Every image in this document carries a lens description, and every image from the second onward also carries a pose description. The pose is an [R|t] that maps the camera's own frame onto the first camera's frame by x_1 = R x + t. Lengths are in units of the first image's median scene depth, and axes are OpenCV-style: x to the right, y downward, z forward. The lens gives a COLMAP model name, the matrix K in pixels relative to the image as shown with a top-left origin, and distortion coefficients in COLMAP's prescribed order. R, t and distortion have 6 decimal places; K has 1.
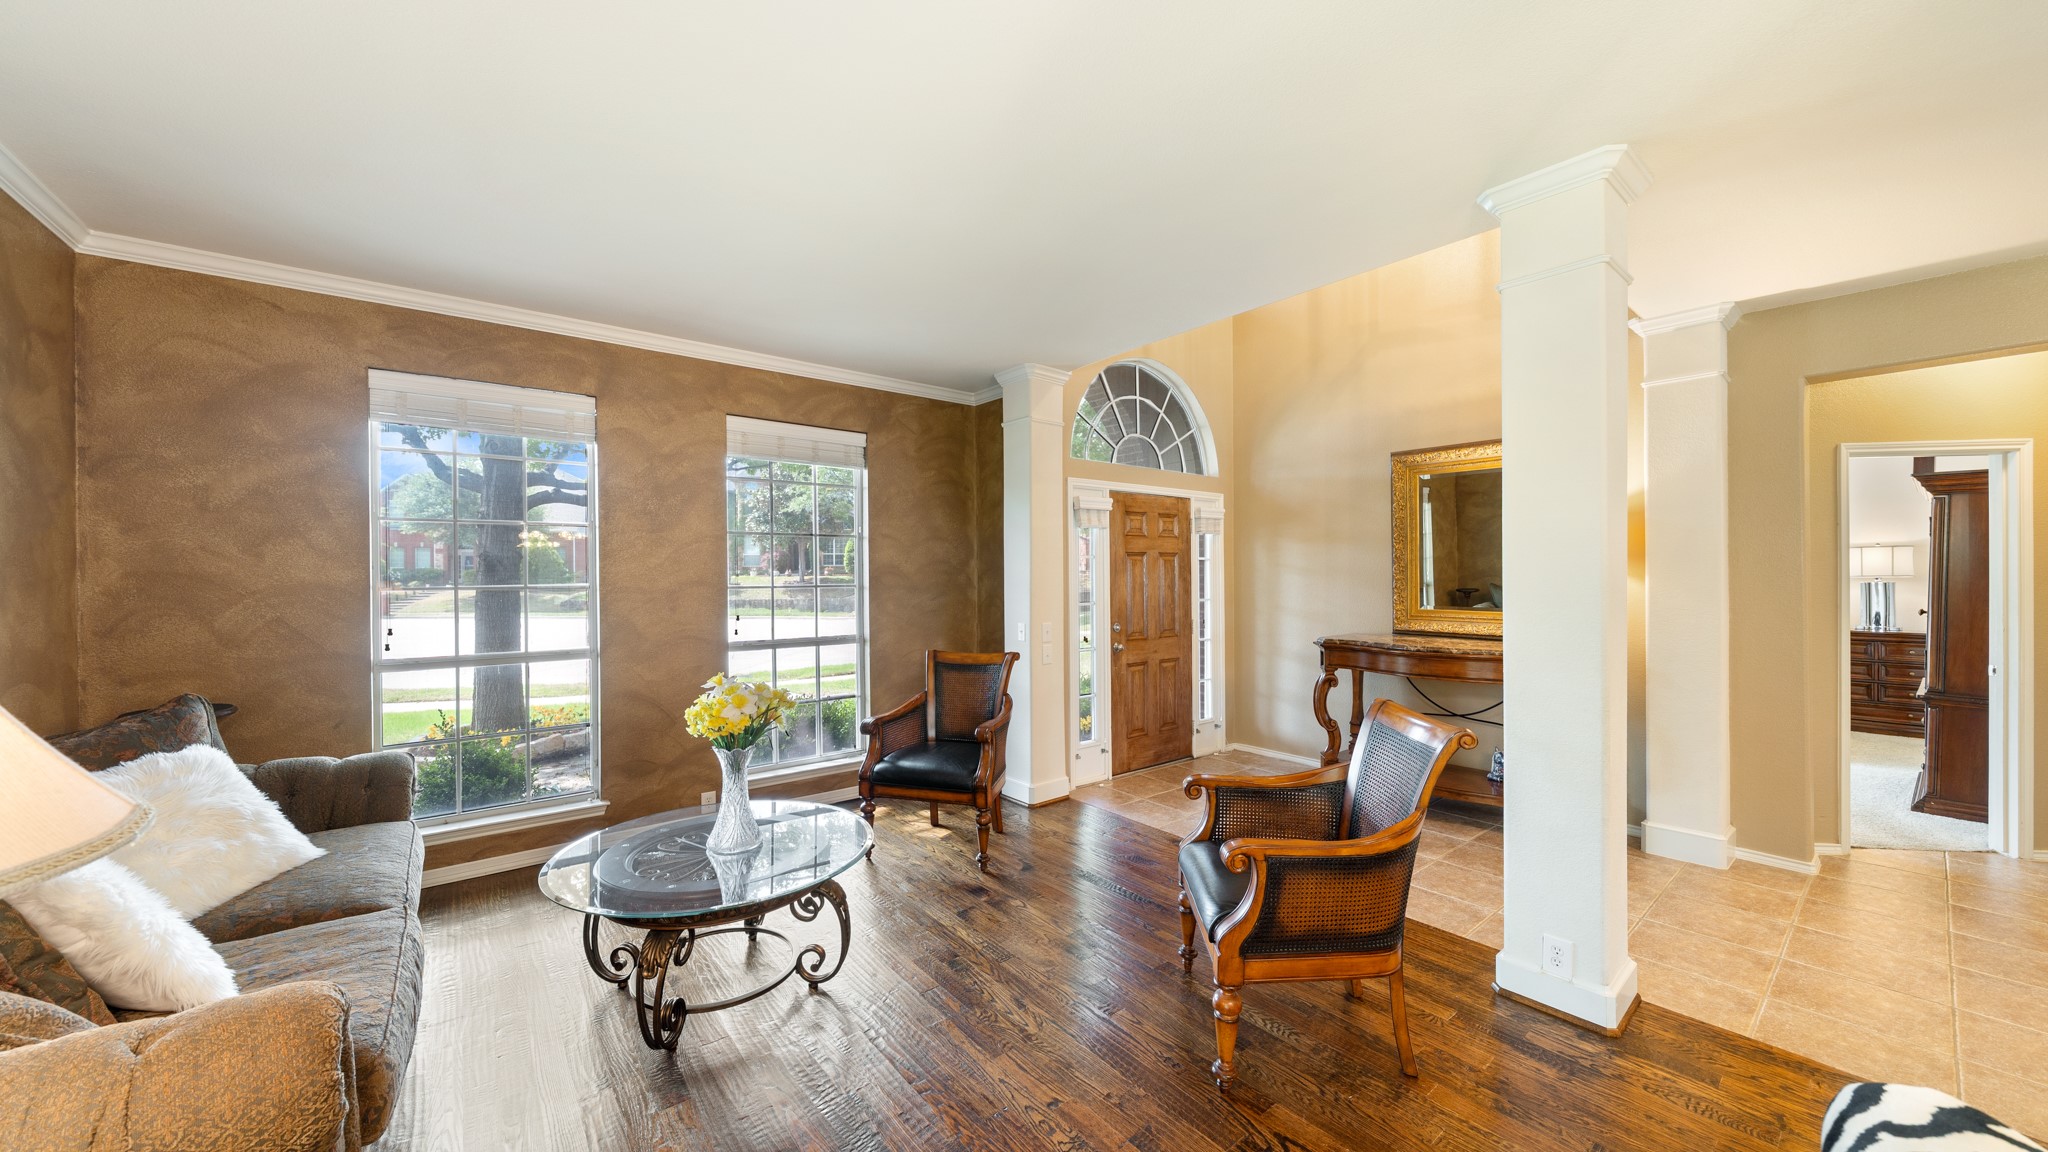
lens RADIAL K [[718.1, 0, 1012.5], [0, 718.1, 582.7], [0, 0, 1]] dist [-0.002663, 0.000001]
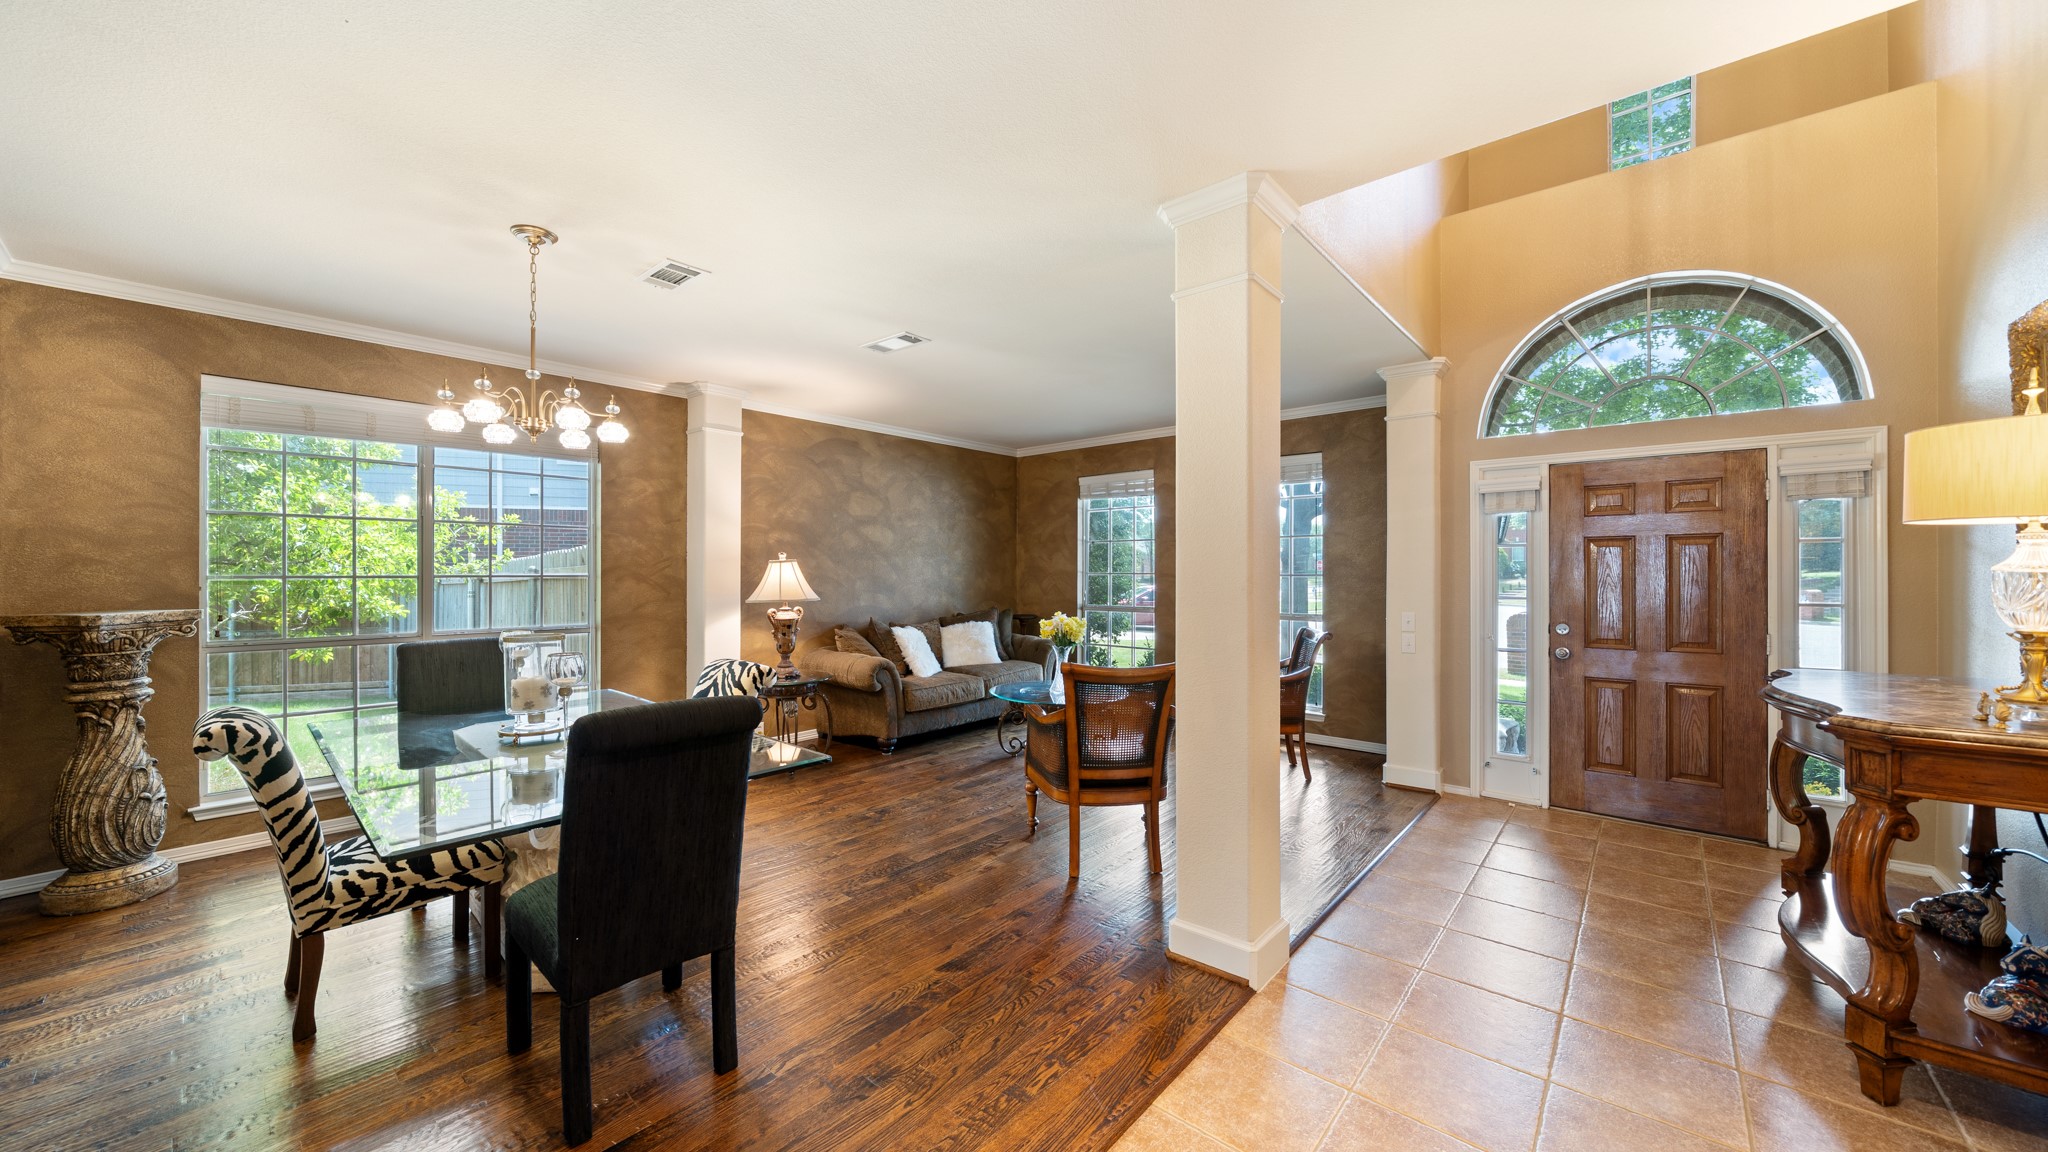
lens RADIAL K [[704.4, 0, 1020.8], [0, 704.4, 580.5], [0, 0, 1]] dist [0.000638, -0.000001]
pose [[0.203714, 0.017231, -0.978879, 1.274207], [-0.009684, 0.999832, 0.015584, -0.000677], [0.978983, 0.006305, 0.203846, 0.352935]]
